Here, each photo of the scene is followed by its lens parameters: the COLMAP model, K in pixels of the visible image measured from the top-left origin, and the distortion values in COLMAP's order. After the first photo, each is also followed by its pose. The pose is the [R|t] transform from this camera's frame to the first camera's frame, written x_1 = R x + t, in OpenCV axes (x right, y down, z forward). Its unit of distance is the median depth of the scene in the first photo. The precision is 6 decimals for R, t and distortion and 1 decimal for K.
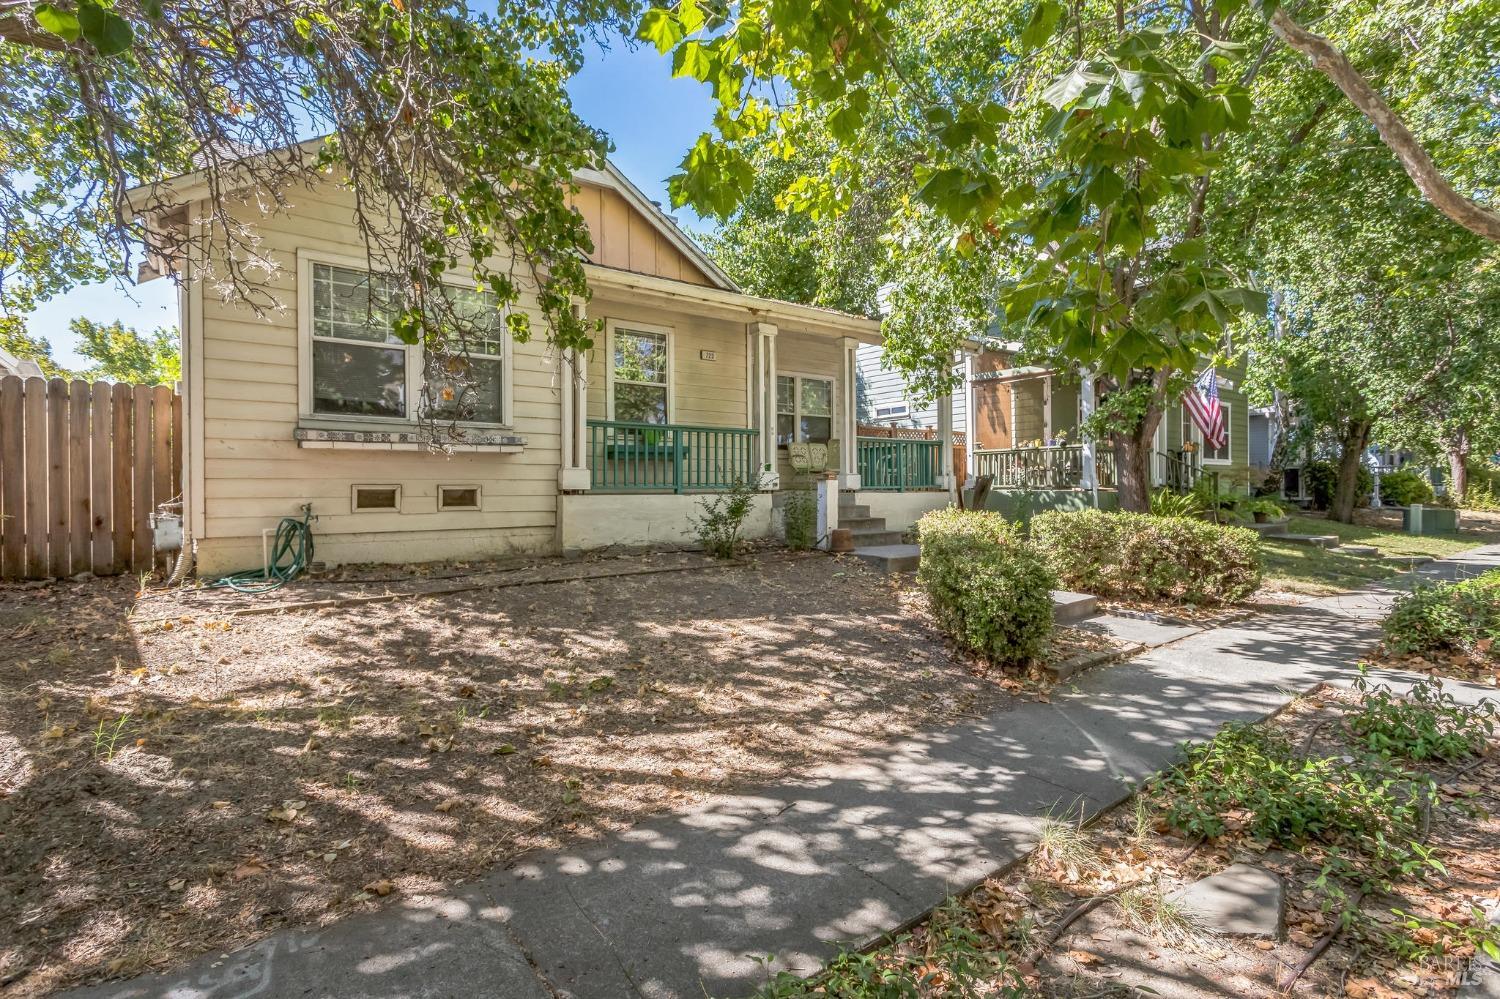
lens RADIAL K [[717.8, 0, 750.3], [0, 717.8, 498.9], [0, 0, 1]] dist [0.002313, 0.000710]
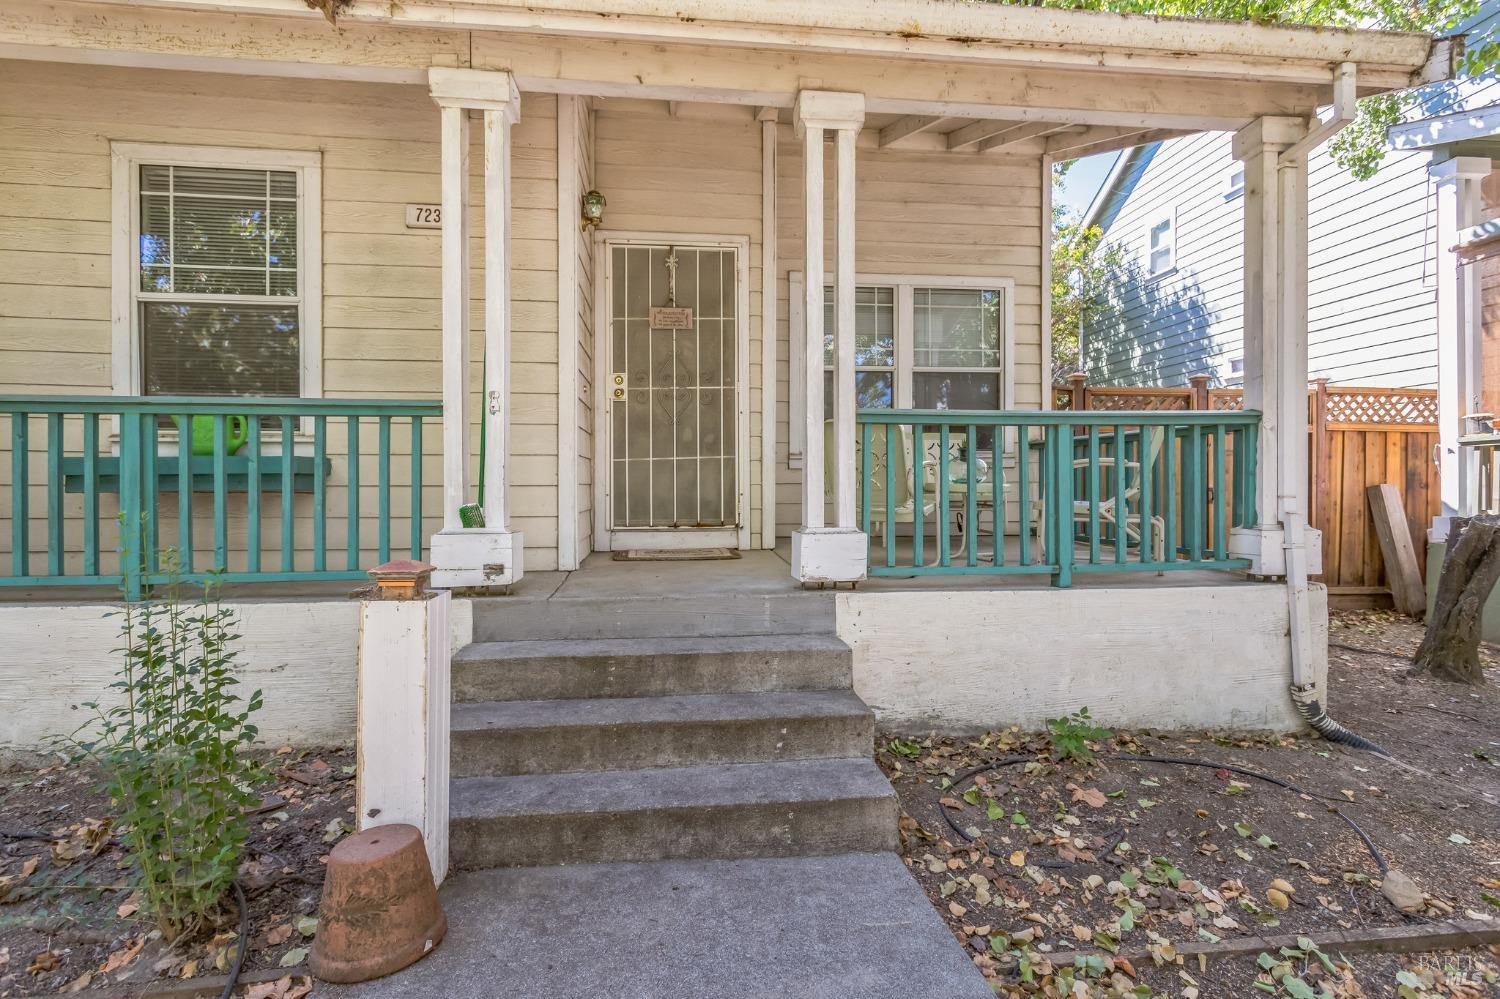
lens RADIAL K [[717.8, 0, 752.5], [0, 717.8, 484.2], [0, 0, 1]] dist [0.002313, 0.000710]
pose [[0.857250, 0.005370, -0.514872, 0.308052], [-0.011254, 0.999902, -0.008310, -0.058562], [0.514777, 0.012918, 0.857227, 0.811351]]
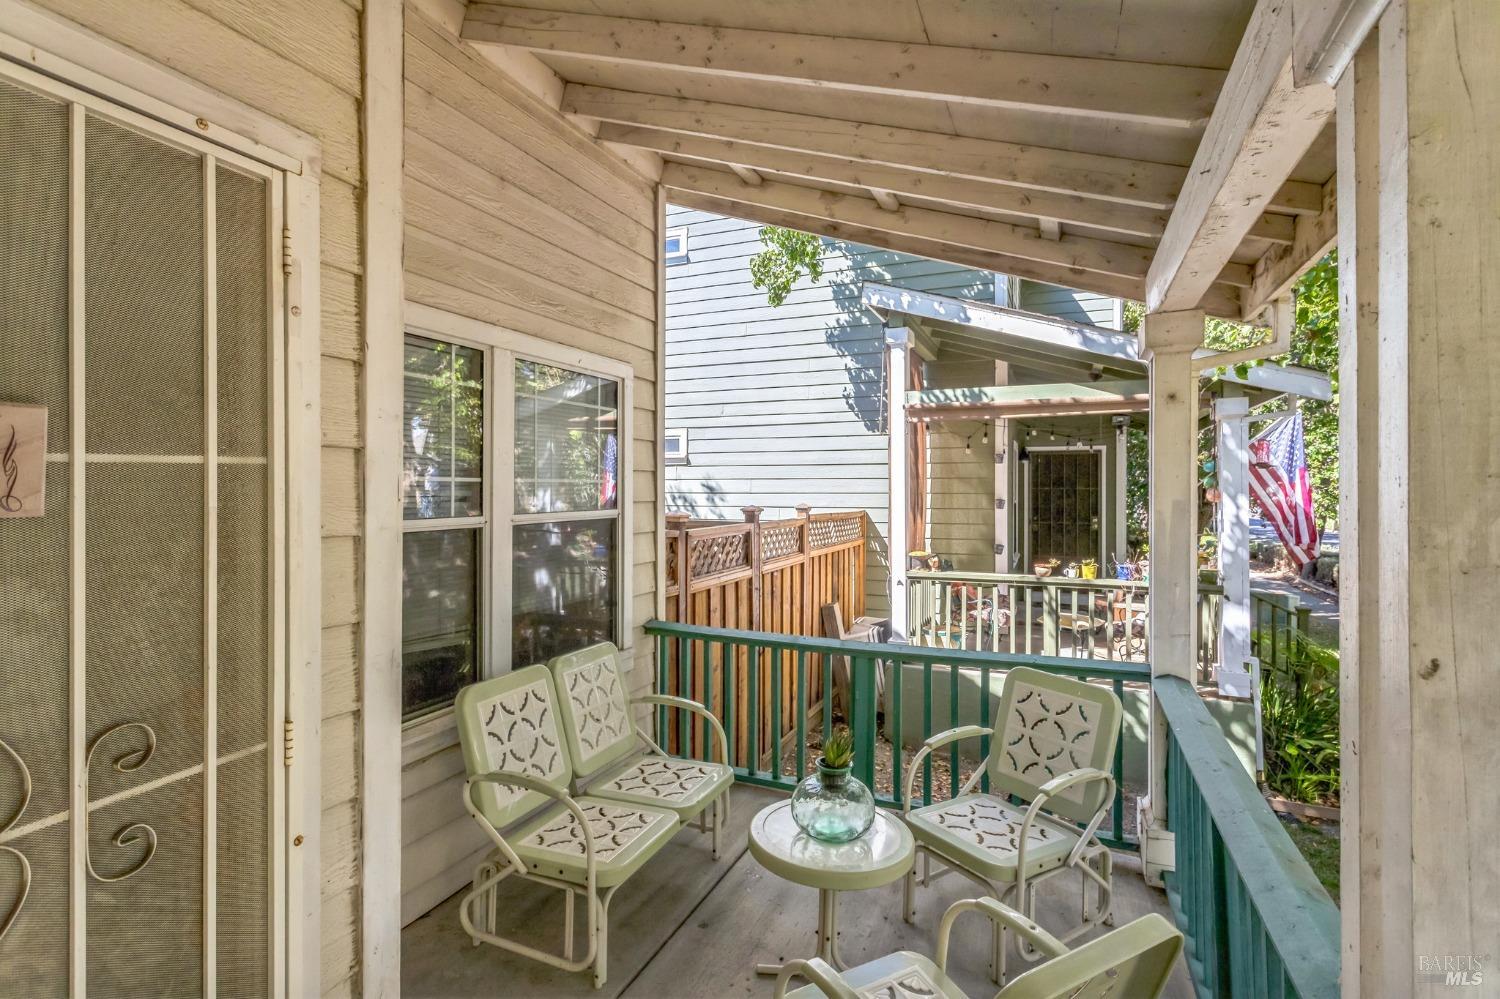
lens RADIAL K [[717.8, 0, 752.6], [0, 717.8, 487.7], [0, 0, 1]] dist [0.002313, 0.000710]
pose [[0.870008, 0.012007, 0.492891, 0.036259], [-0.004501, 0.999855, -0.016411, -0.177897], [-0.493017, 0.012059, 0.869936, 1.103152]]
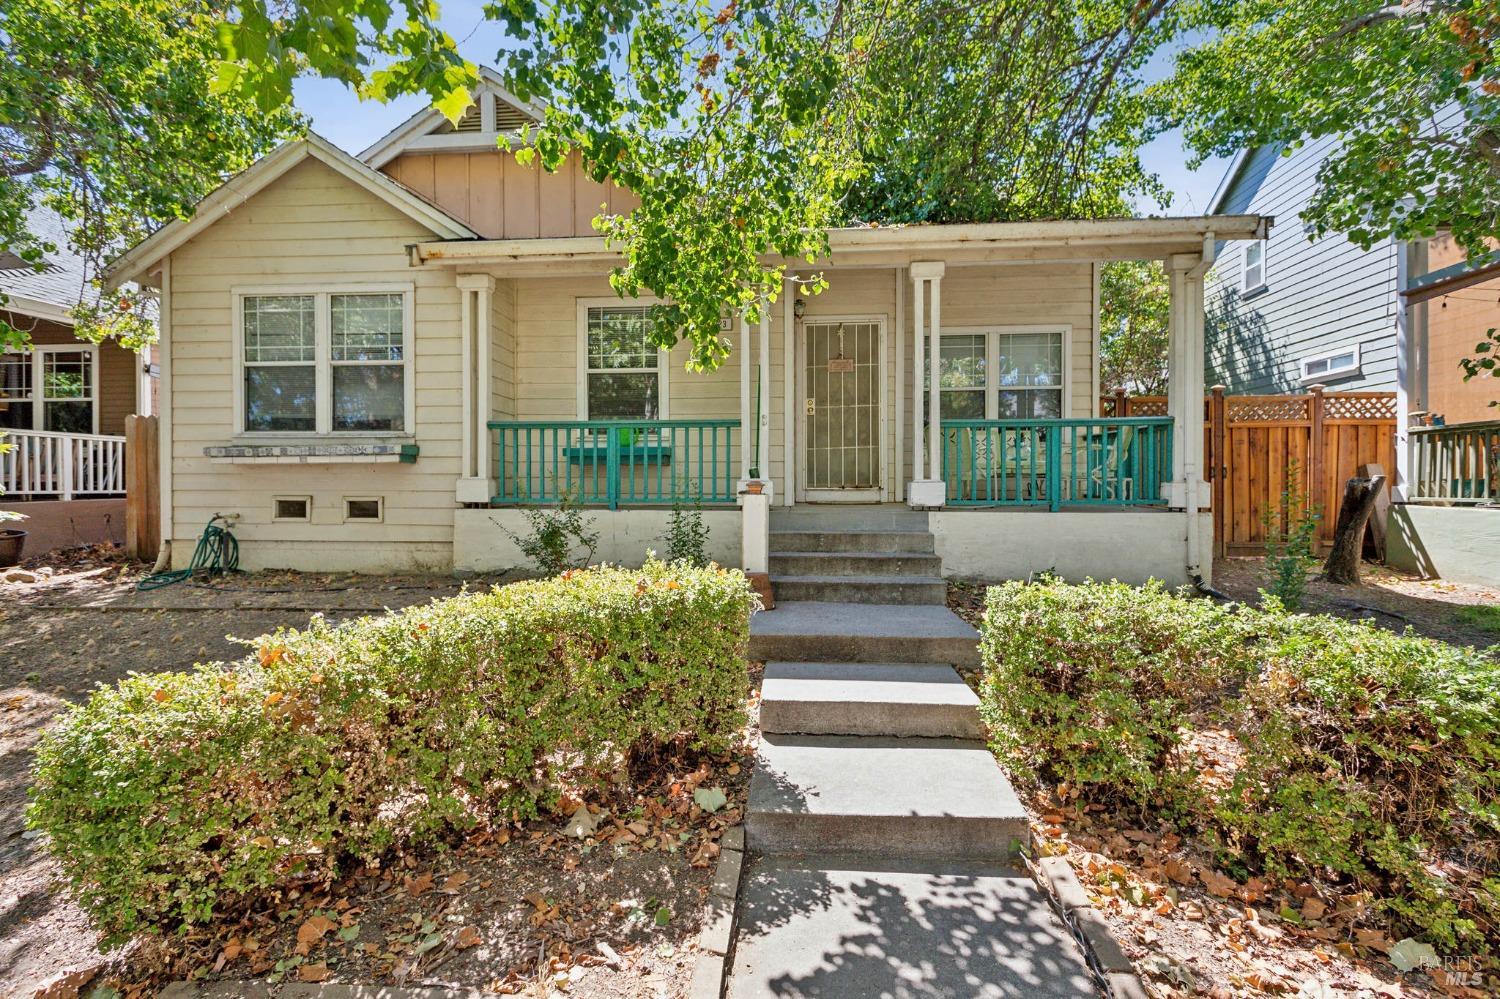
lens RADIAL K [[717.8, 0, 749.8], [0, 717.8, 477.2], [0, 0, 1]] dist [0.002313, 0.000710]
pose [[0.734696, 0.002068, -0.678393, 0.509586], [-0.014002, 0.999829, -0.012117, -0.032297], [0.678252, 0.018401, 0.734599, 0.498628]]
